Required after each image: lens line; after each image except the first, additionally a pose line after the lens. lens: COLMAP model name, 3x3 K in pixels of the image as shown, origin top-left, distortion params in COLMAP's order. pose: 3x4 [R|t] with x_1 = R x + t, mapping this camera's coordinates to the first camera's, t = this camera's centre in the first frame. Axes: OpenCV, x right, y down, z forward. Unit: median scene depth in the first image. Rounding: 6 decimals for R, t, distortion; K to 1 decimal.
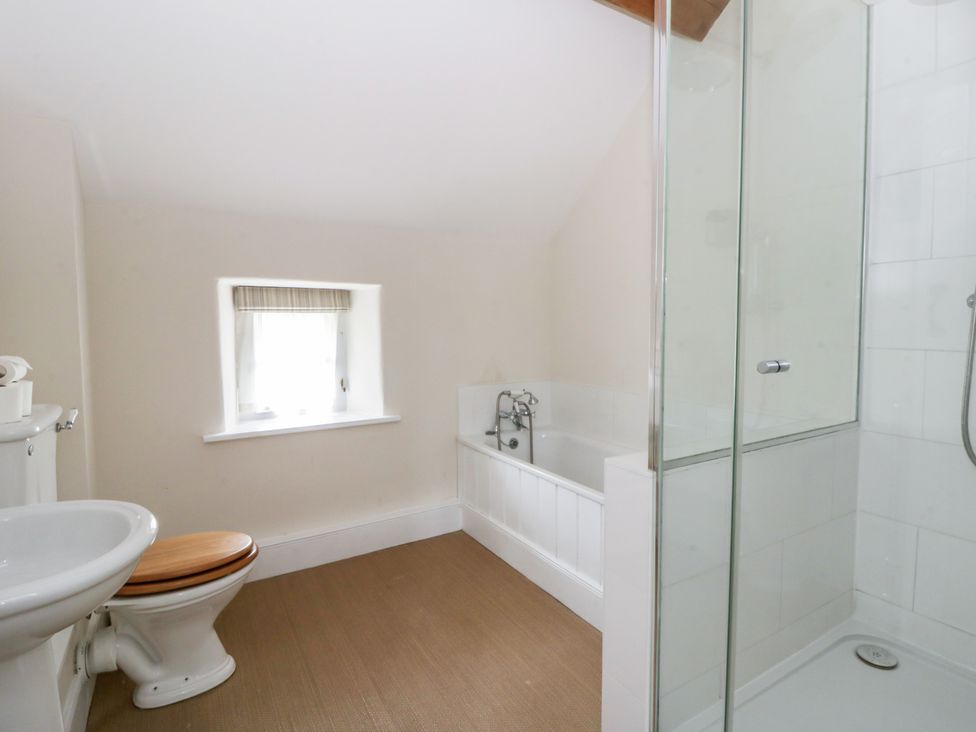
lens RADIAL K [[510.8, 0, 489.4], [0, 510.8, 357.6], [0, 0, 1]] dist [-0.002357, -0.000540]
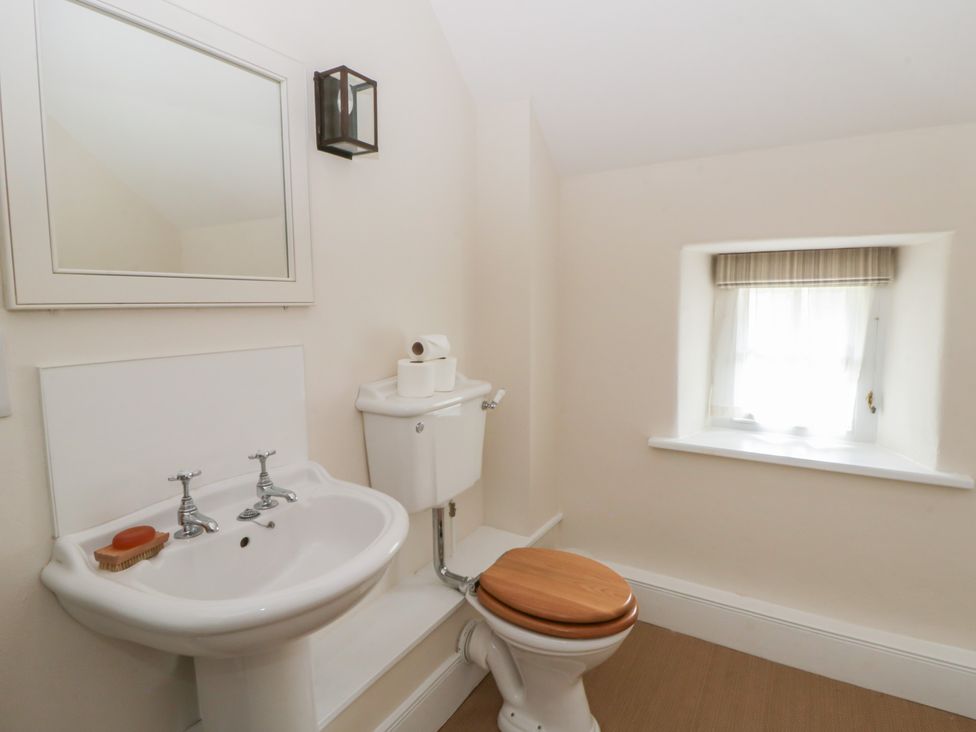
lens RADIAL K [[510.8, 0, 489.4], [0, 510.8, 357.6], [0, 0, 1]] dist [-0.002357, -0.000540]
pose [[0.491573, 0.094134, -0.865734, 0.018463], [-0.058500, 0.995464, 0.075023, -0.021461], [0.868869, 0.013766, 0.494850, 0.310297]]
